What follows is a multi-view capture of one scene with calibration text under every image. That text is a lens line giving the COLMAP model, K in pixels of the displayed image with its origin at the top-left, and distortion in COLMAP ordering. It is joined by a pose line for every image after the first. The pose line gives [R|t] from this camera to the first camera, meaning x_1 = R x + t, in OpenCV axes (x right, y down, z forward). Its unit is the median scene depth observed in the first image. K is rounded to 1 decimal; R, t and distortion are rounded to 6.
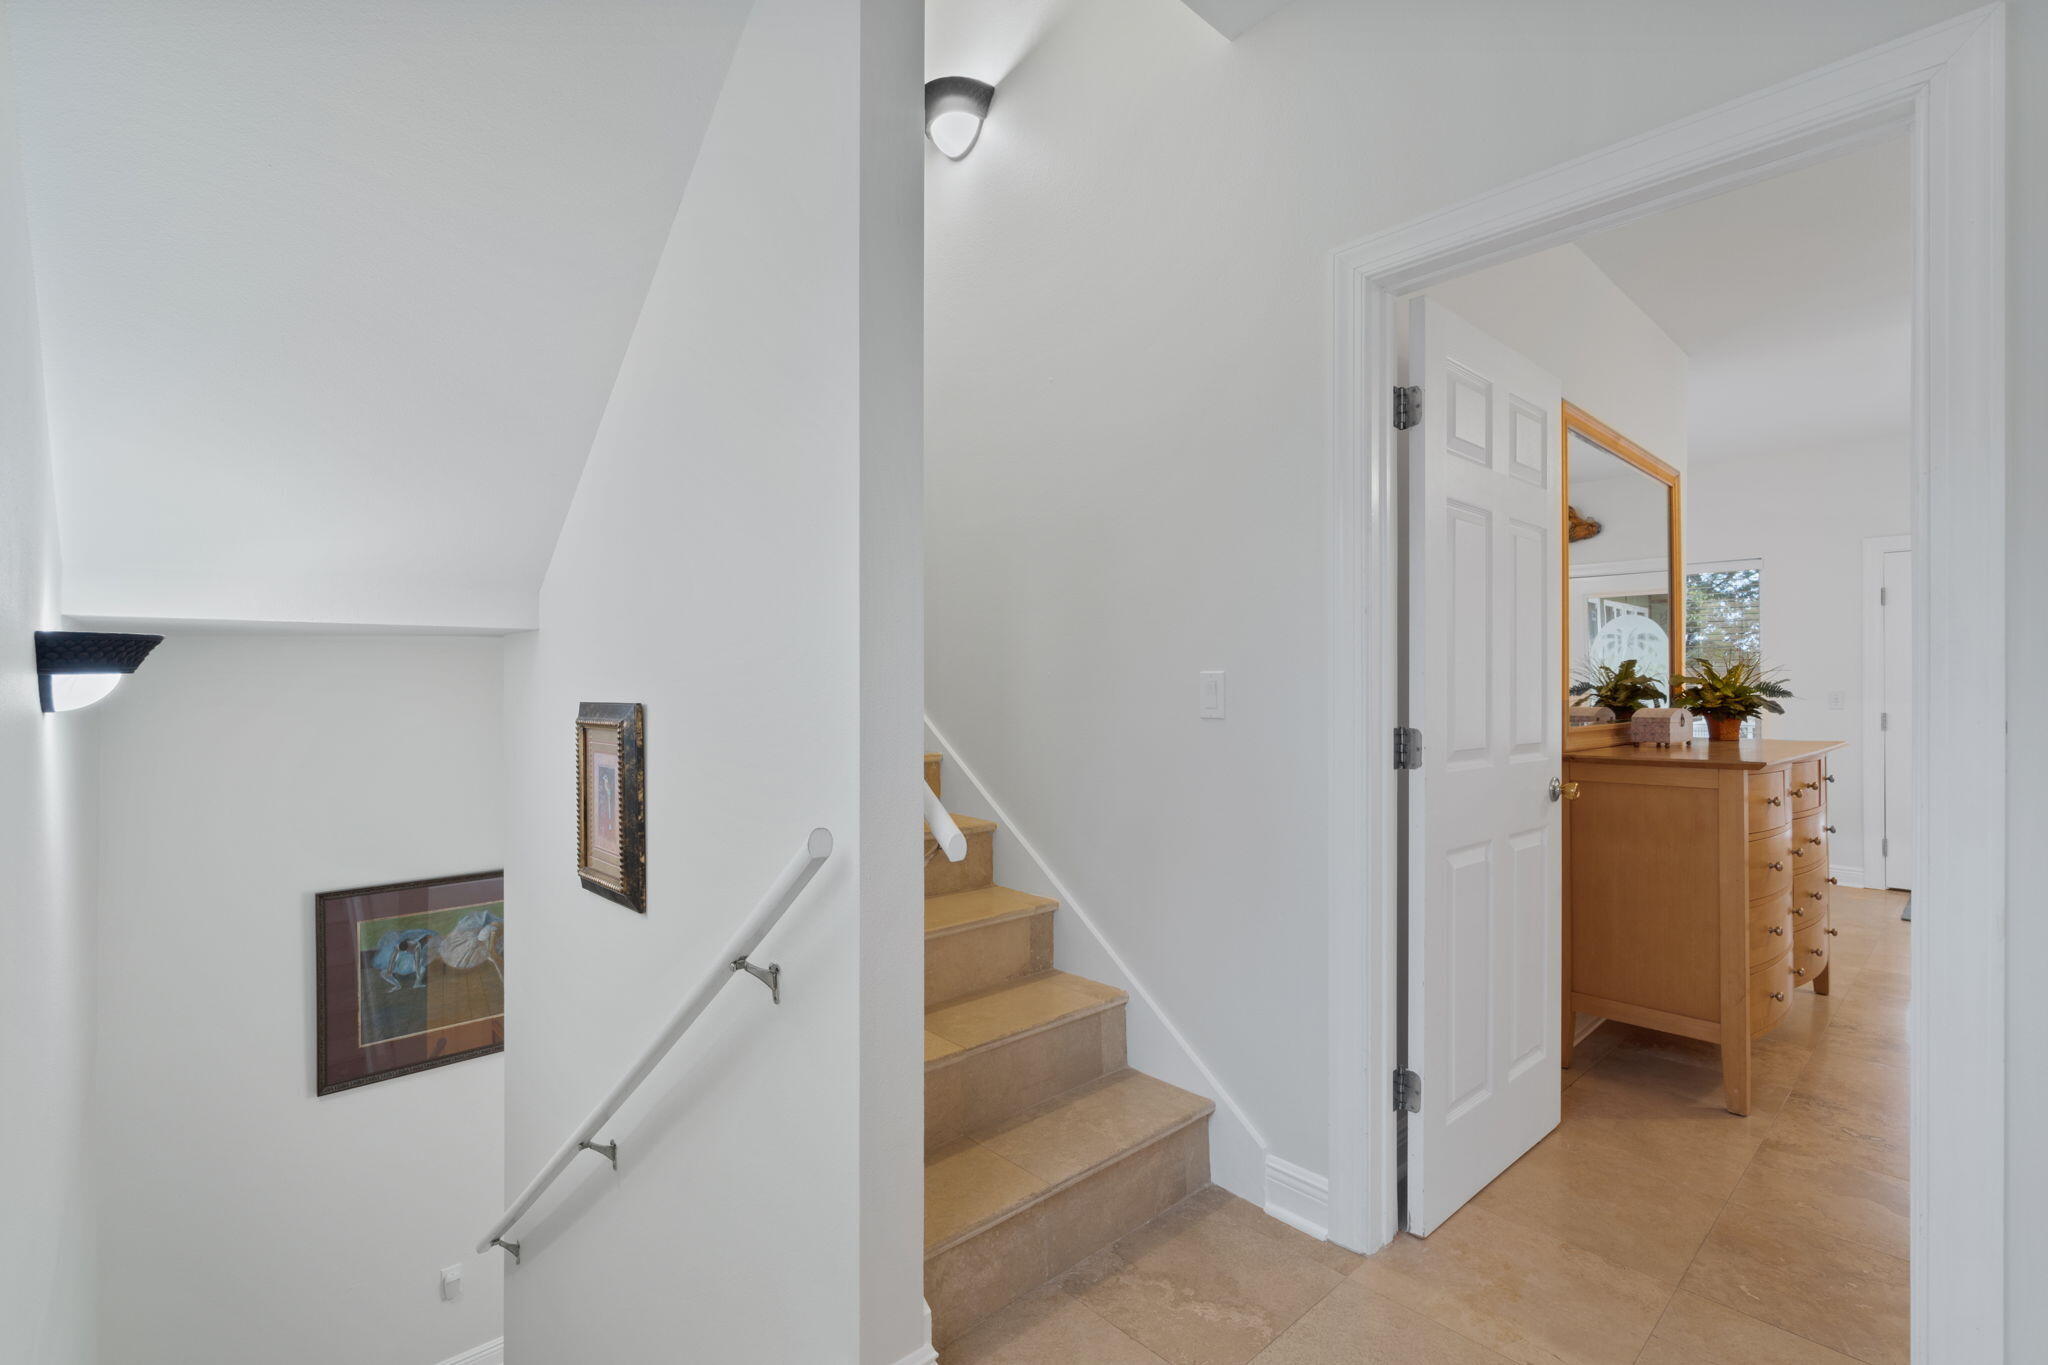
lens RADIAL K [[895.7, 0, 1017.5], [0, 895.7, 690.4], [0, 0, 1]] dist [-0.003222, -0.000260]
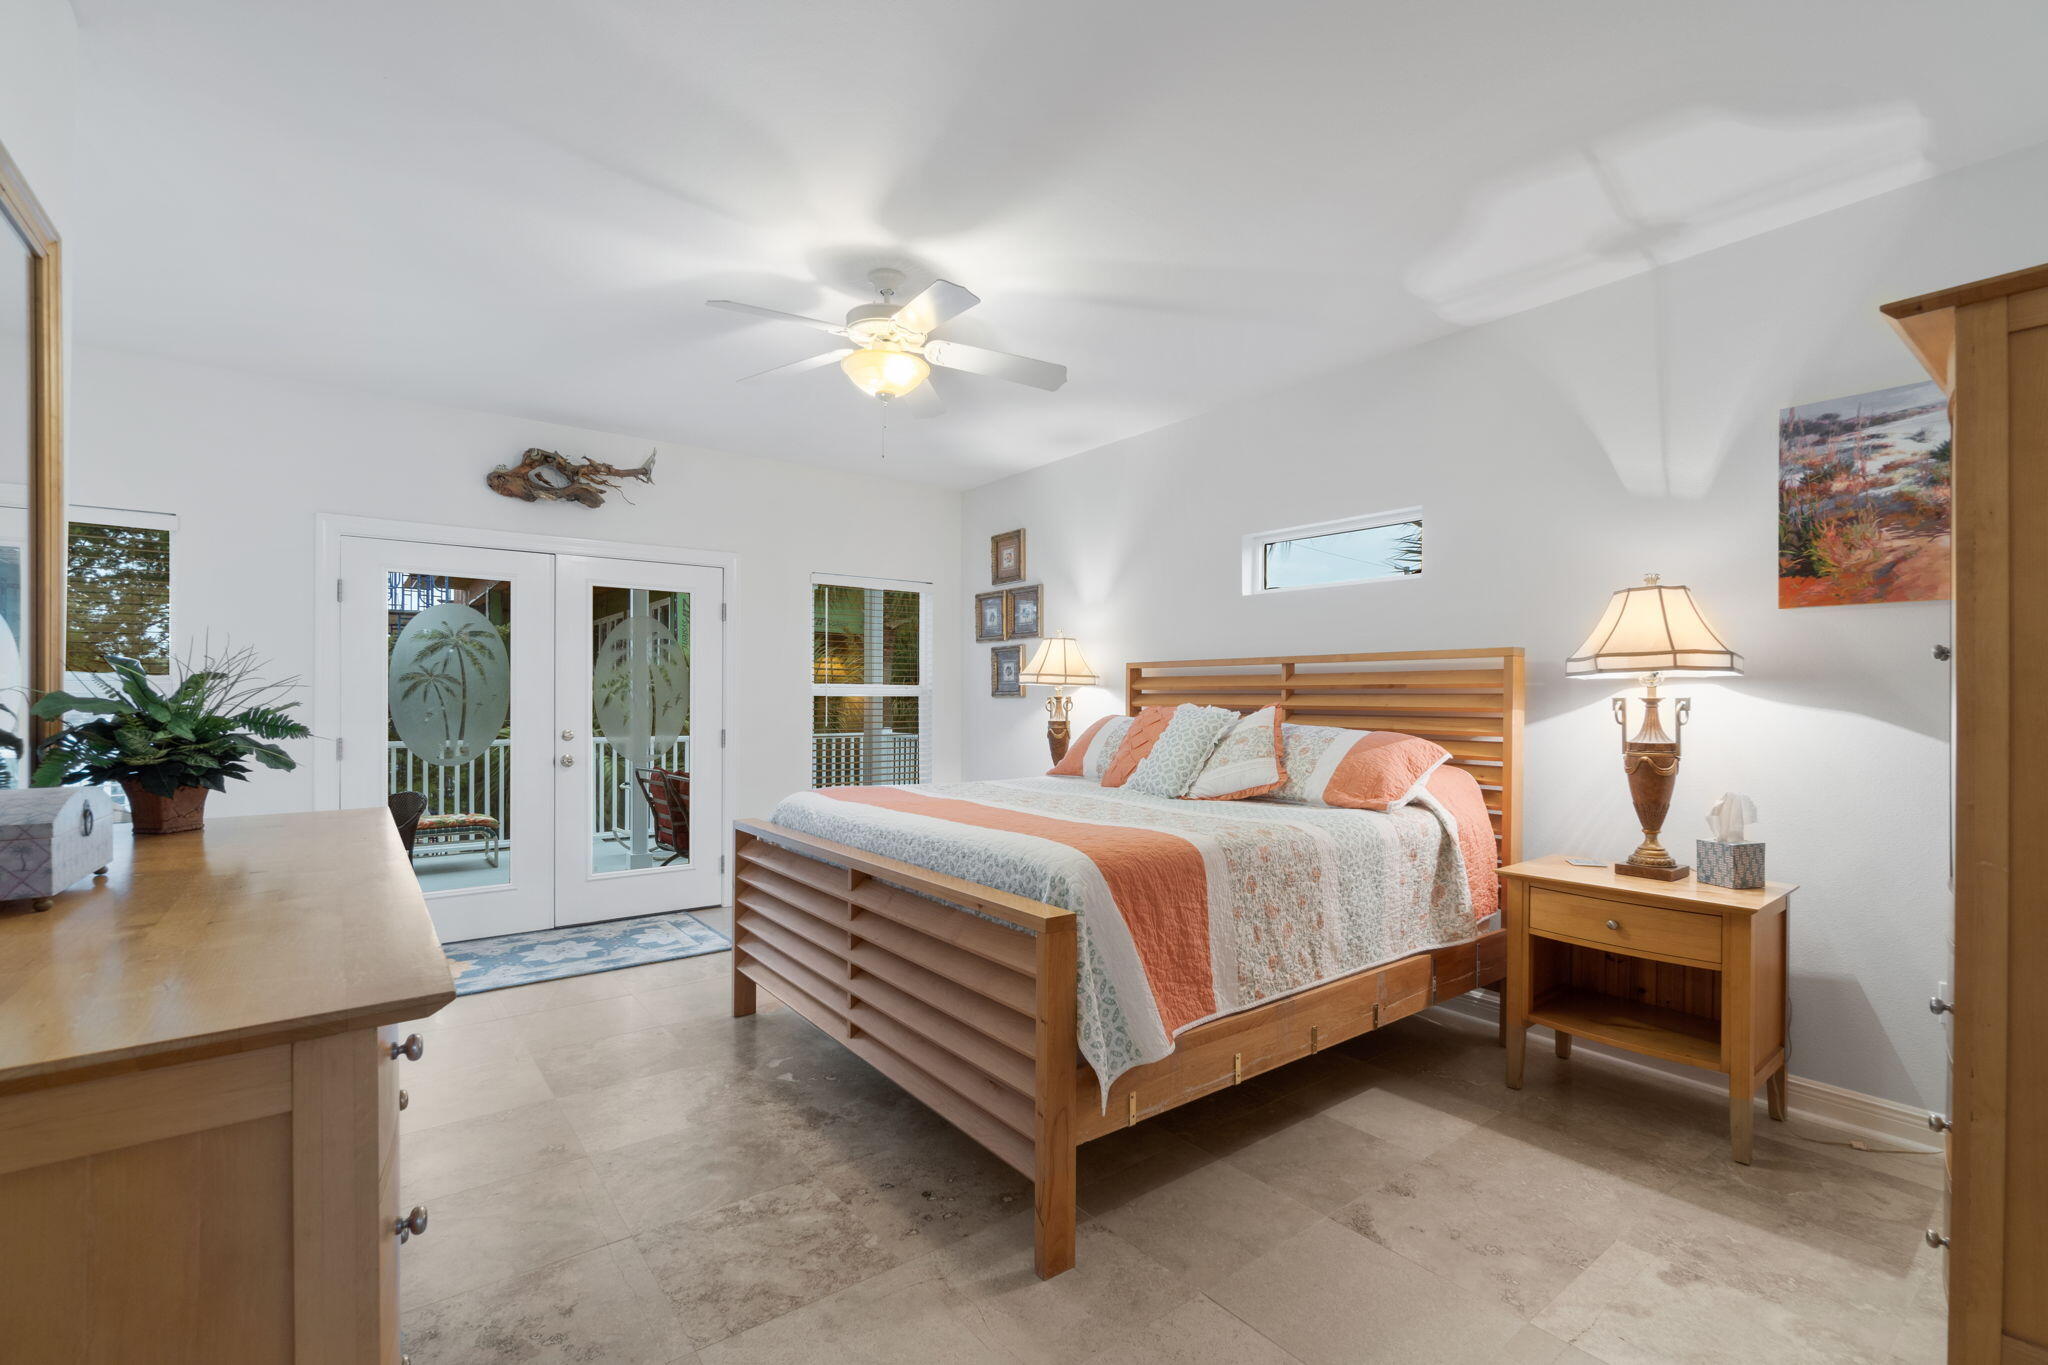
lens RADIAL K [[895.7, 0, 1017.5], [0, 895.7, 690.4], [0, 0, 1]] dist [-0.003222, -0.000260]
pose [[0.081324, 0.007842, 0.996657, 0.365428], [-0.000853, 0.999969, -0.007799, -0.015562], [-0.996687, -0.000216, 0.081328, 0.526637]]
